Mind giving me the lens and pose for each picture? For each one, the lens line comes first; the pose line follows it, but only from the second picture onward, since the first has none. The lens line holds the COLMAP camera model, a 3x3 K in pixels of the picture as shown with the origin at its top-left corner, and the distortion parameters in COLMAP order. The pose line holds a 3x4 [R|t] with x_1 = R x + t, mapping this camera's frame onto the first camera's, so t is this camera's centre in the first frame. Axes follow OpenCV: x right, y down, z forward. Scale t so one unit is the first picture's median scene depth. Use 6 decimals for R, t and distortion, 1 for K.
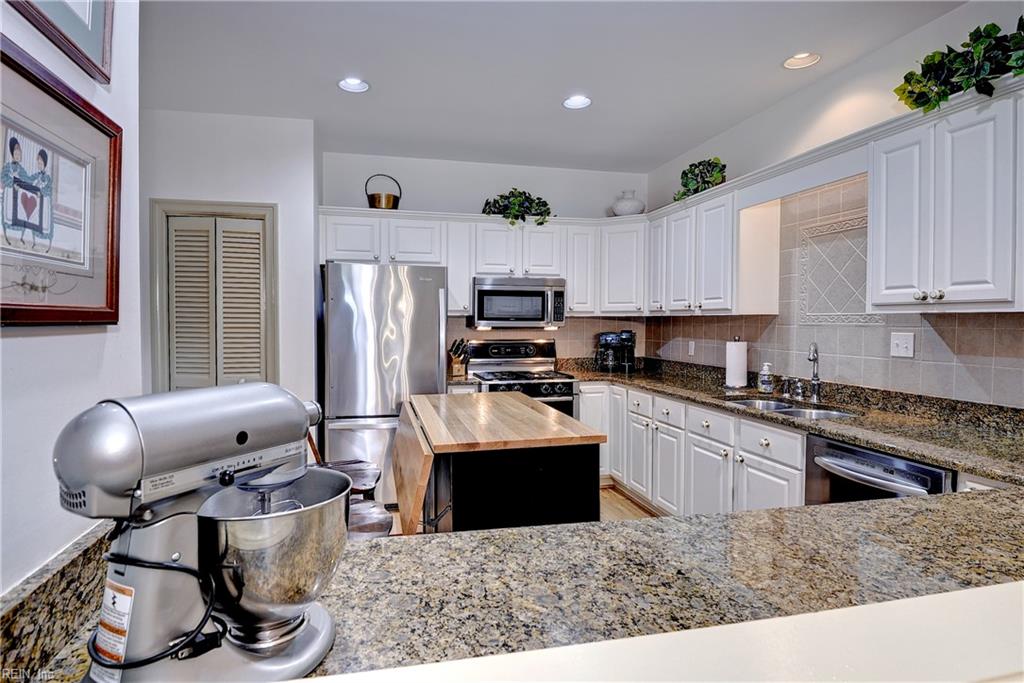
lens RADIAL K [[569.2, 0, 512.4], [0, 569.2, 317.7], [0, 0, 1]] dist [0.012172, -0.002287]
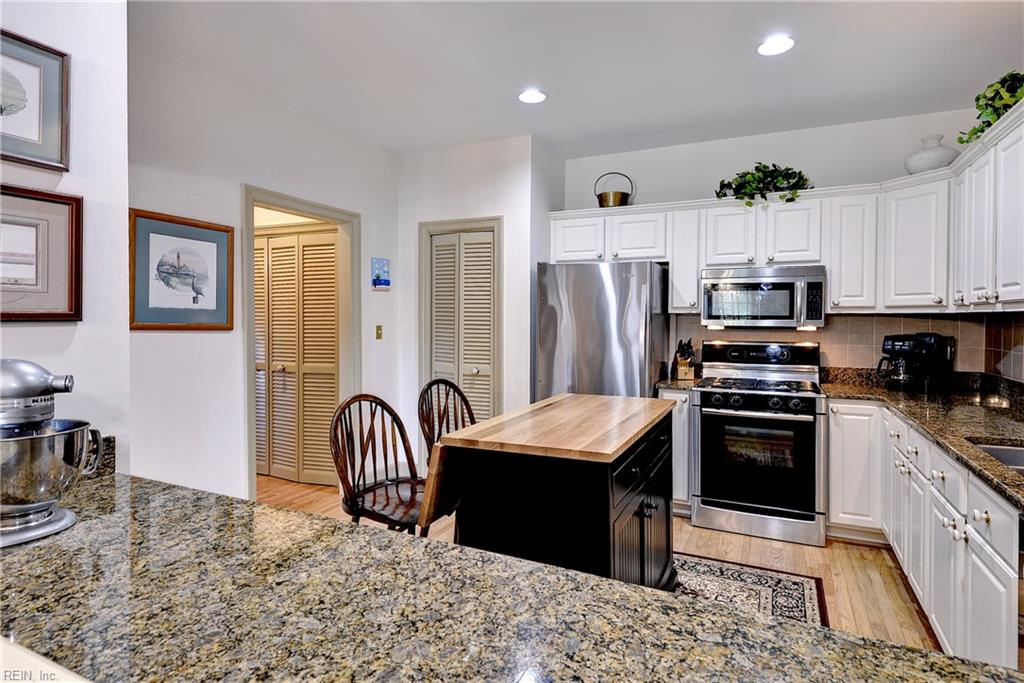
lens RADIAL K [[569.2, 0, 499.1], [0, 569.2, 313.8], [0, 0, 1]] dist [0.012172, -0.002287]
pose [[0.768216, -0.005298, -0.640169, 0.260465], [0.002595, 0.999983, -0.005162, 0.000794], [0.640186, 0.002305, 0.768217, 0.109758]]
